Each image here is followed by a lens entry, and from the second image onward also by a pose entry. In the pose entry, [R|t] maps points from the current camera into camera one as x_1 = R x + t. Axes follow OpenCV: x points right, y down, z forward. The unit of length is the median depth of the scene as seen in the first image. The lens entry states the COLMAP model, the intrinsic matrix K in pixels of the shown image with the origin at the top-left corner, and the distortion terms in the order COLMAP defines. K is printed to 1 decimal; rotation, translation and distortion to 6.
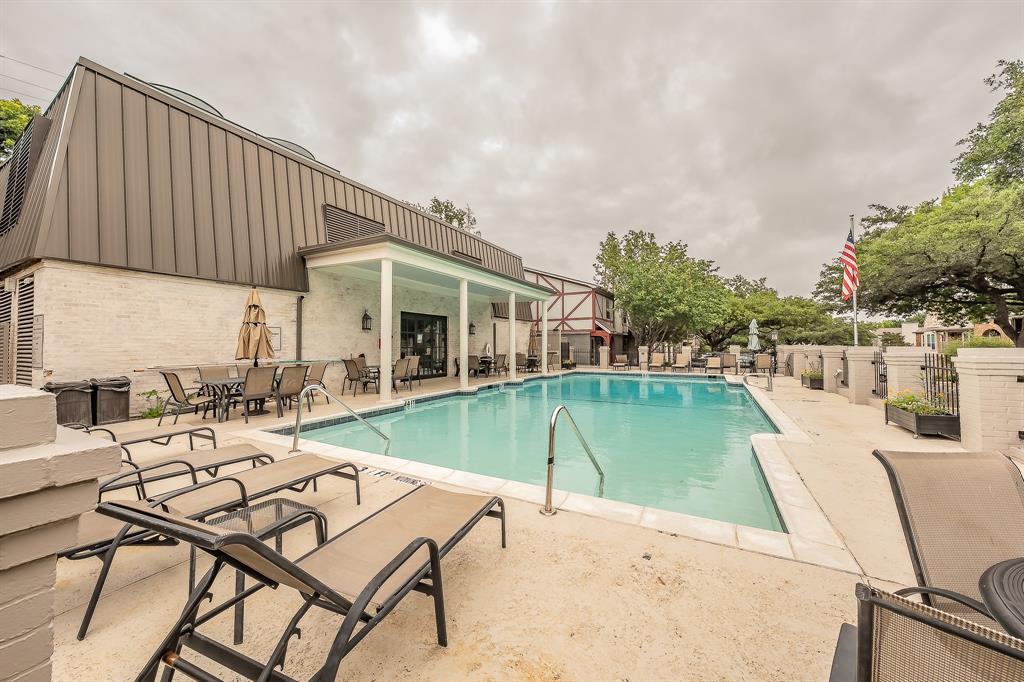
lens RADIAL K [[367.7, 0, 512.0], [0, 367.7, 341.0], [0, 0, 1]] dist [-0.000597, -0.000045]
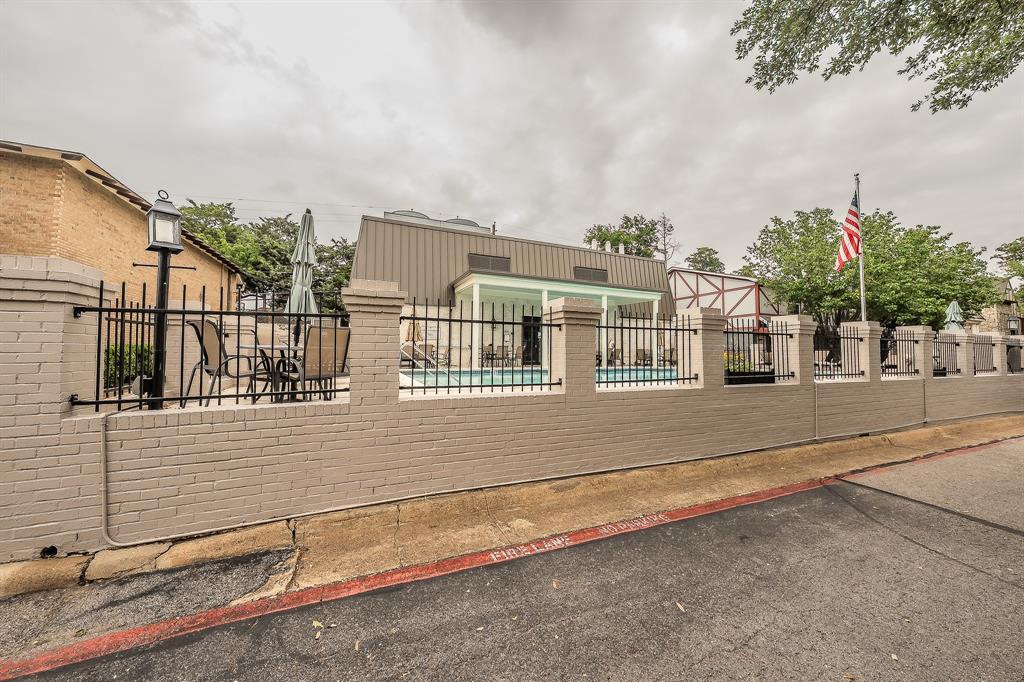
lens RADIAL K [[357.0, 0, 516.3], [0, 357.0, 335.3], [0, 0, 1]] dist [0.021417, -0.000058]
pose [[0.807723, -0.026334, -0.588974, 0.267980], [-0.001175, 0.998928, -0.046274, 0.032856], [0.589561, 0.038069, 0.806826, -0.074147]]
